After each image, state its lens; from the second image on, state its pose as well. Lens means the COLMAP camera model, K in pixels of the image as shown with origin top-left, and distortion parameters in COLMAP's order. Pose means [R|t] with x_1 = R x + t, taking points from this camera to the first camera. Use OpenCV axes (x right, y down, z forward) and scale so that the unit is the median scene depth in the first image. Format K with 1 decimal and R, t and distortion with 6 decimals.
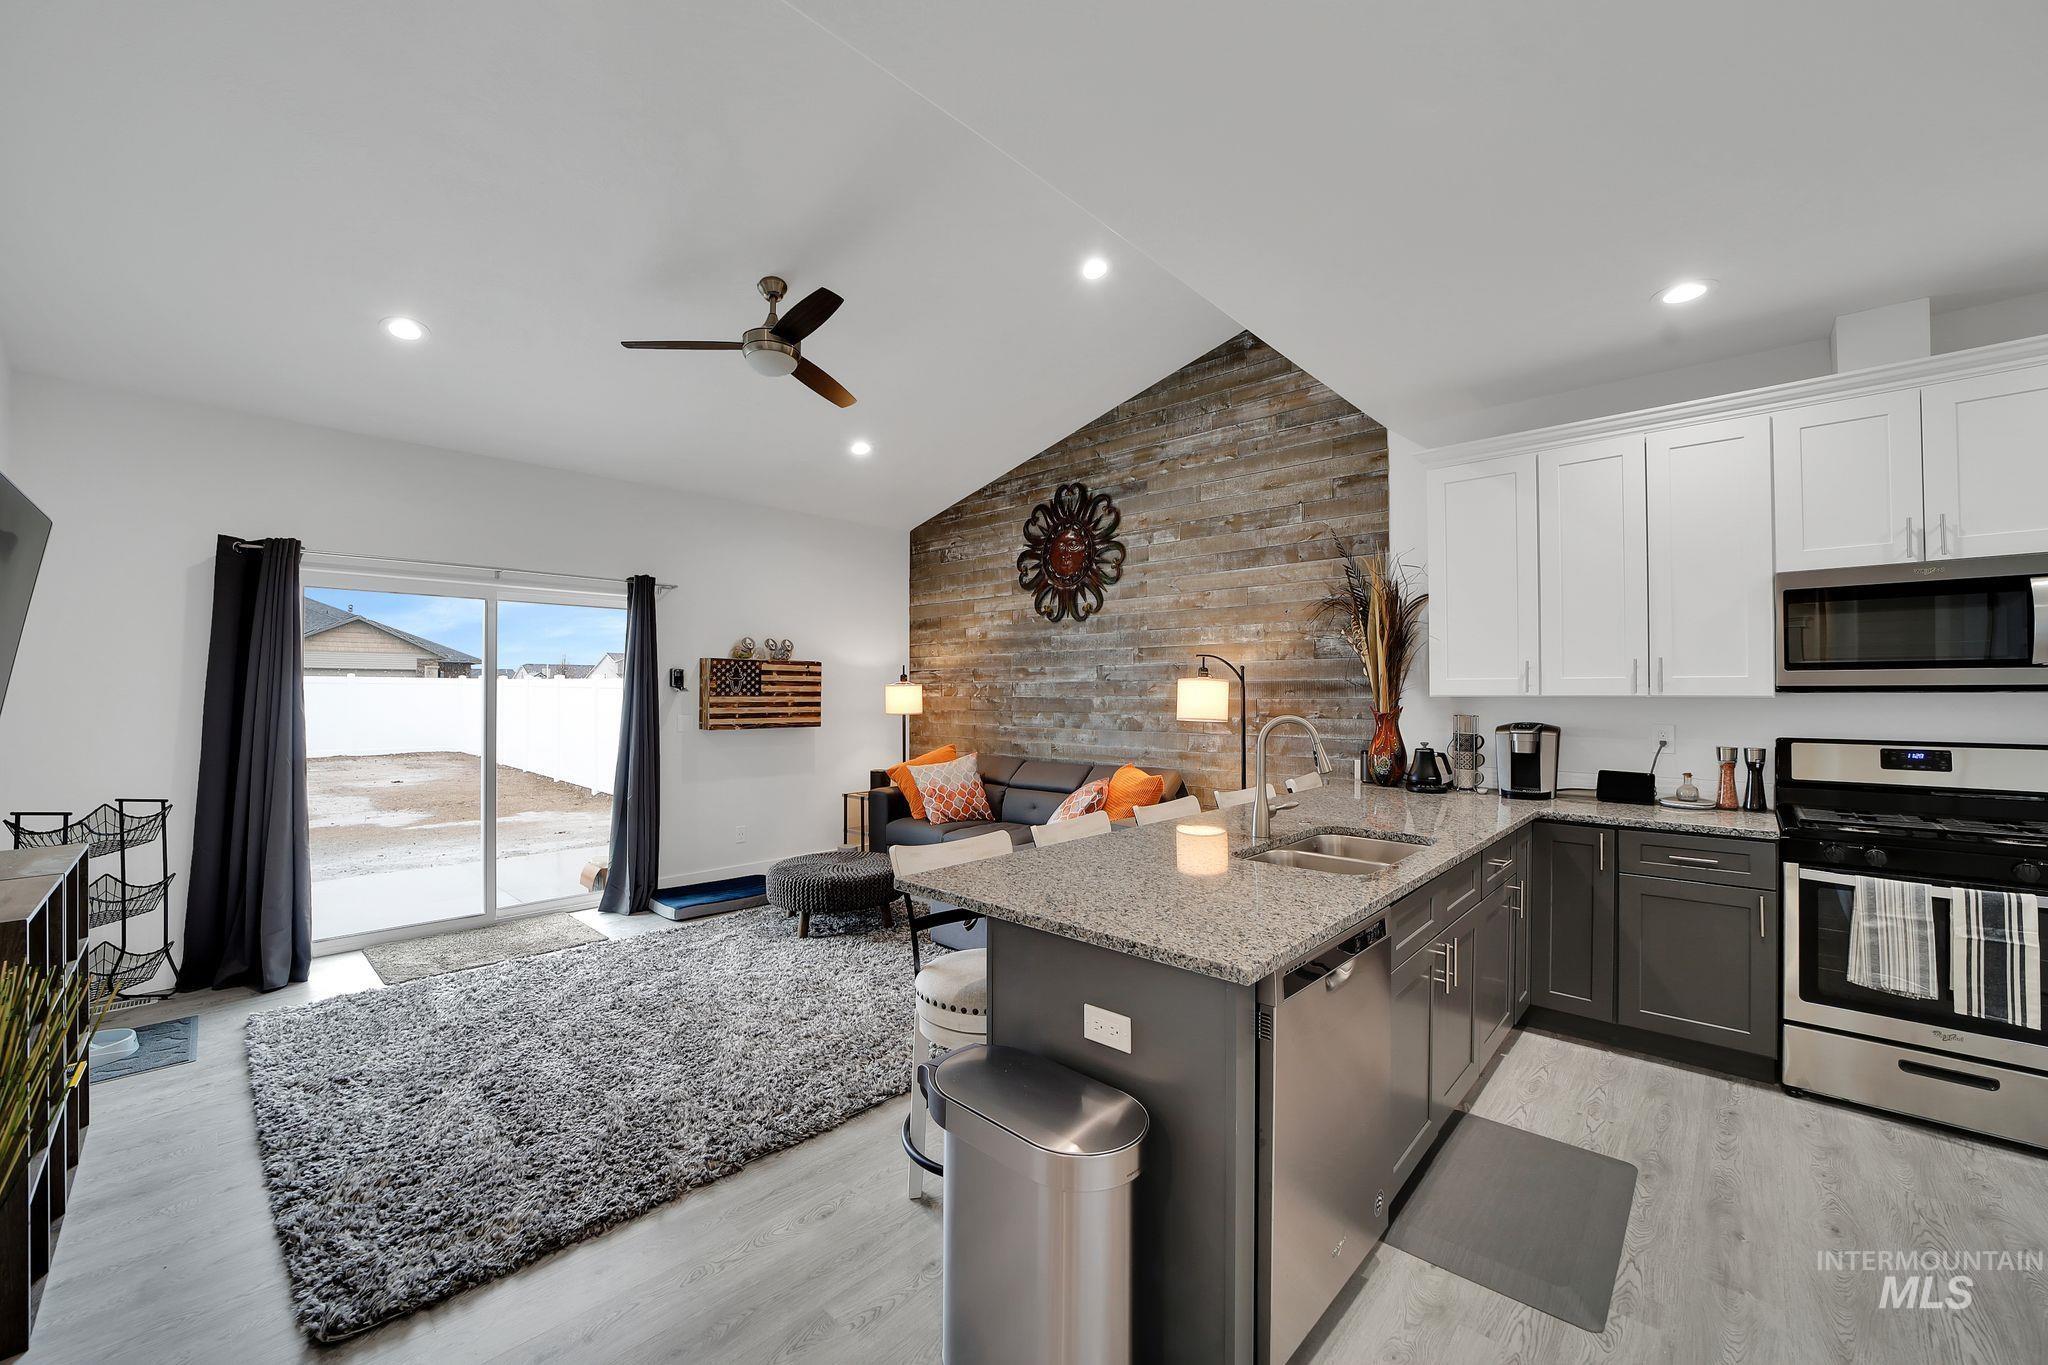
lens RADIAL K [[810.6, 0, 1035.9], [0, 810.6, 685.3], [0, 0, 1]] dist [-0.025461, 0.003895]
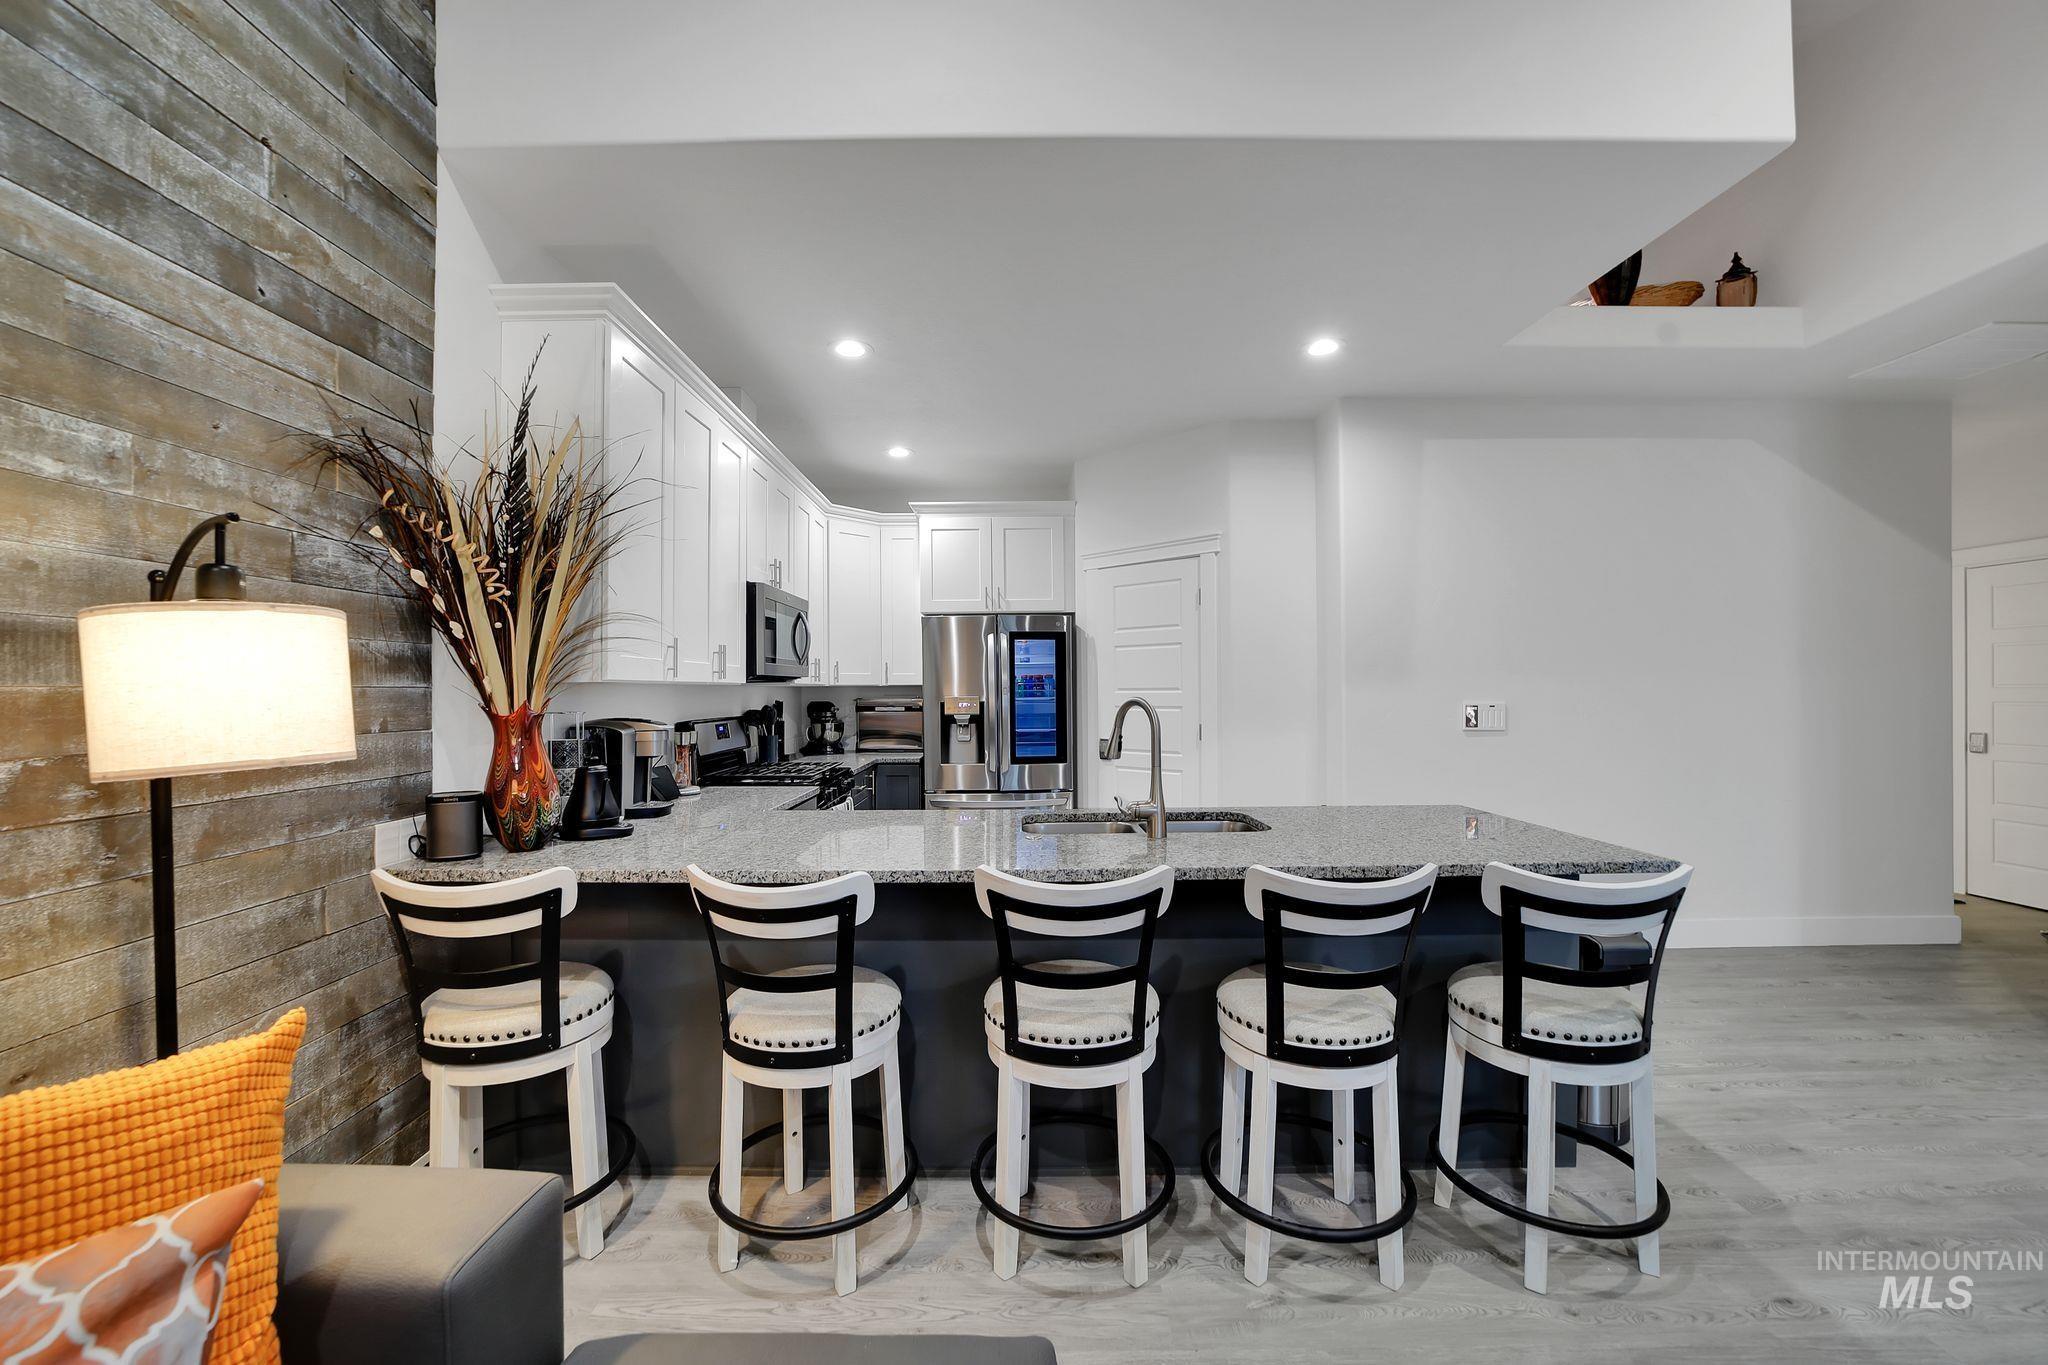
lens RADIAL K [[810.6, 0, 1014.3], [0, 810.6, 685.3], [0, 0, 1]] dist [-0.025461, 0.003895]
pose [[-0.675352, 0.003368, 0.737488, -0.226123], [-0.006733, 0.999920, -0.010733, 0.024966], [-0.737465, -0.012215, -0.675275, 1.433152]]
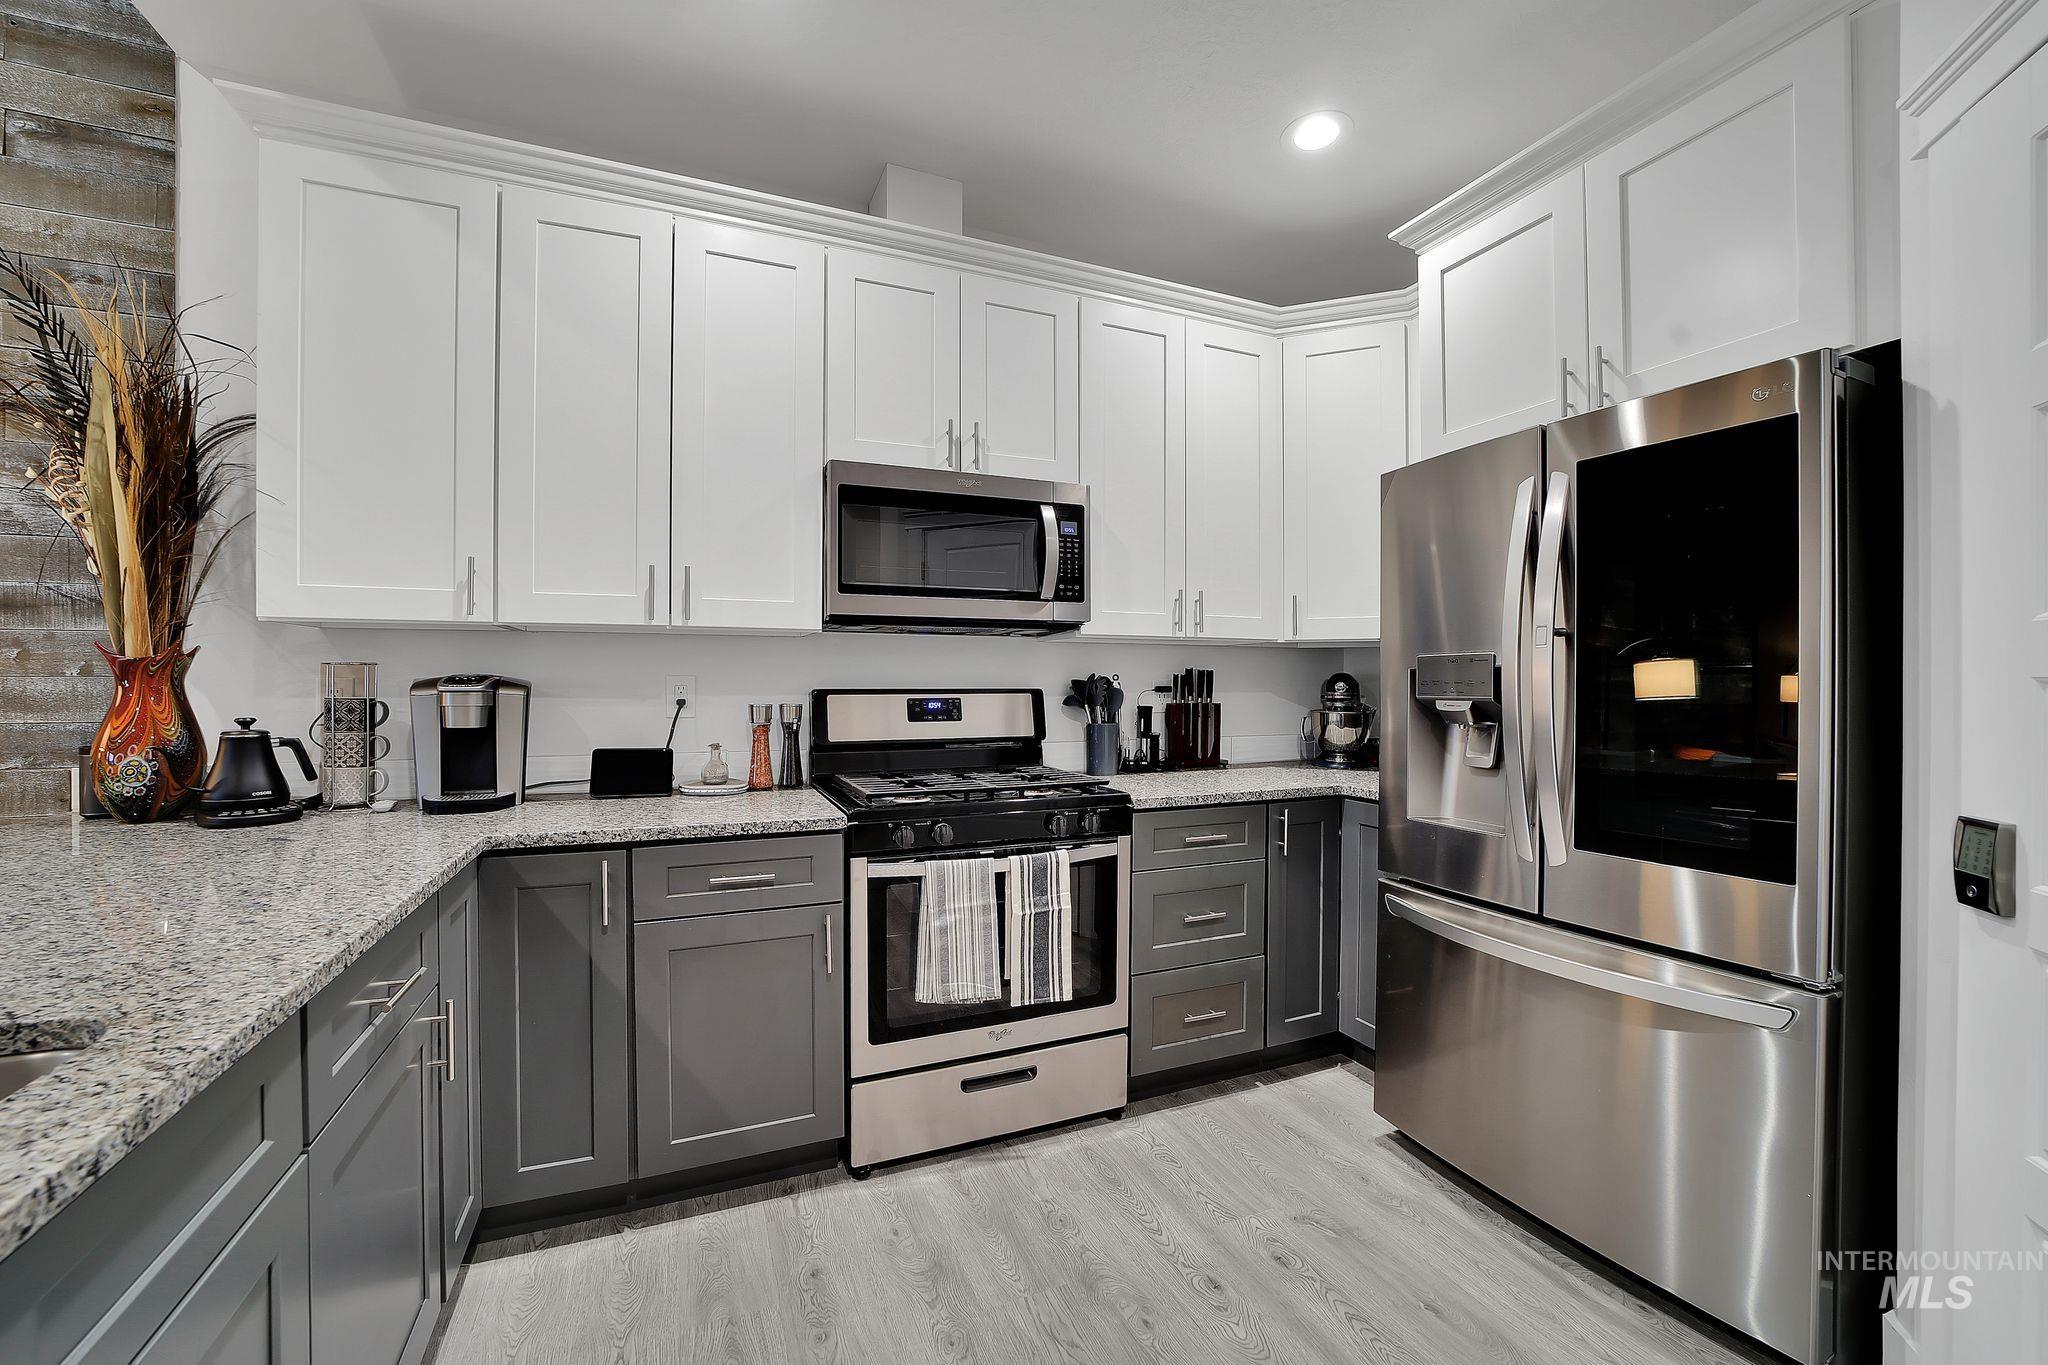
lens RADIAL K [[810.6, 0, 1040.2], [0, 810.6, 687.0], [0, 0, 1]] dist [-0.025461, 0.003895]
pose [[0.410876, -0.007506, 0.911660, 0.304124], [-0.010825, 0.999855, 0.013111, 0.050397], [-0.911627, -0.015256, 0.410735, 0.469986]]
